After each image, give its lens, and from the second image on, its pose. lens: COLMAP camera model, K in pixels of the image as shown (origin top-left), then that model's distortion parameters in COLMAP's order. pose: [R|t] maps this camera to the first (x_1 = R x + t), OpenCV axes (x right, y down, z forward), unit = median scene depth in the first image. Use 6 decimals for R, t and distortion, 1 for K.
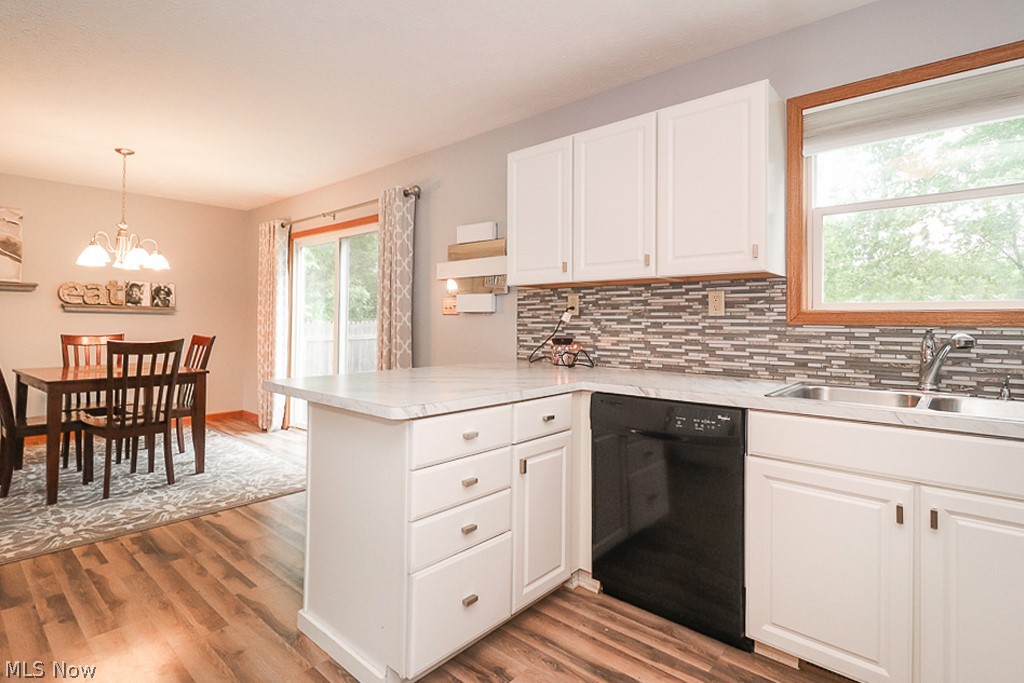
lens RADIAL K [[496.6, 0, 507.4], [0, 496.6, 316.4], [0, 0, 1]] dist [0.011052, -0.009717]
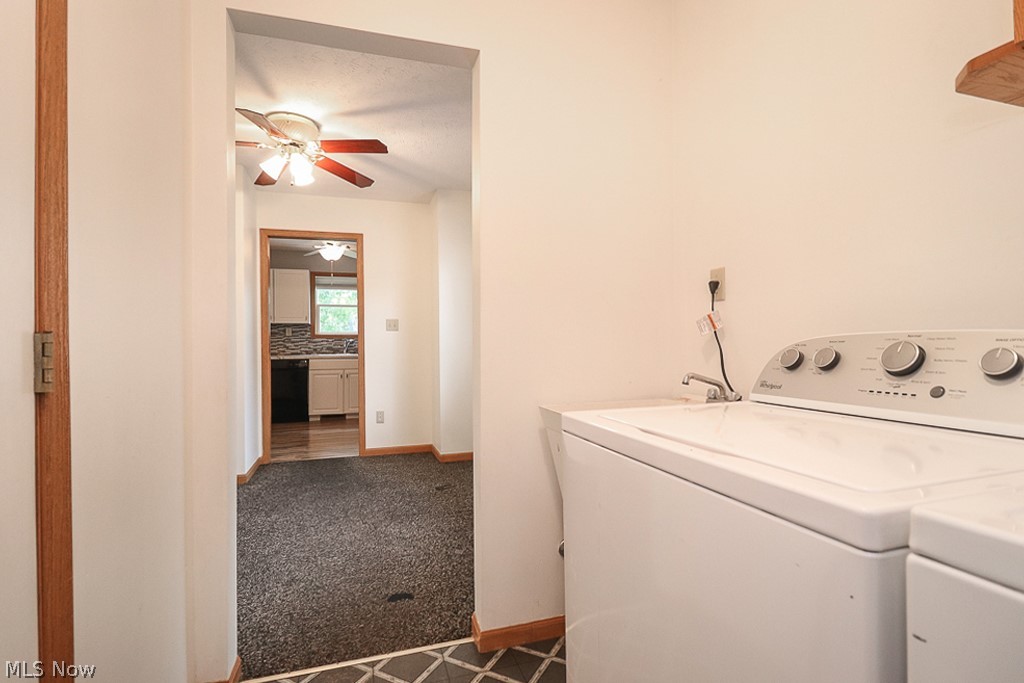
lens RADIAL K [[496.6, 0, 517.8], [0, 496.6, 344.2], [0, 0, 1]] dist [0.011052, -0.009717]
pose [[0.503742, -0.013630, 0.863746, -1.281044], [0.001571, 0.999888, 0.014862, 0.006367], [-0.863853, -0.006130, 0.503707, -1.490459]]
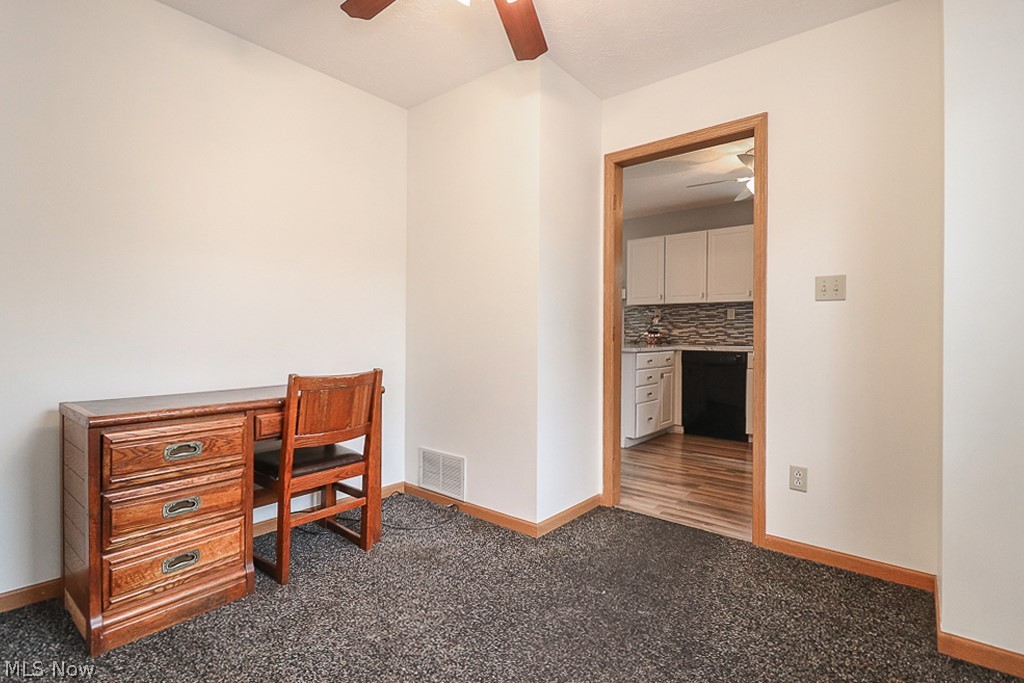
lens RADIAL K [[496.6, 0, 495.8], [0, 496.6, 332.2], [0, 0, 1]] dist [0.011052, -0.009717]
pose [[0.999908, 0.001381, 0.013507, -0.572583], [-0.001545, 0.999925, 0.012132, 0.026082], [-0.013490, -0.012151, 0.999835, -1.051702]]
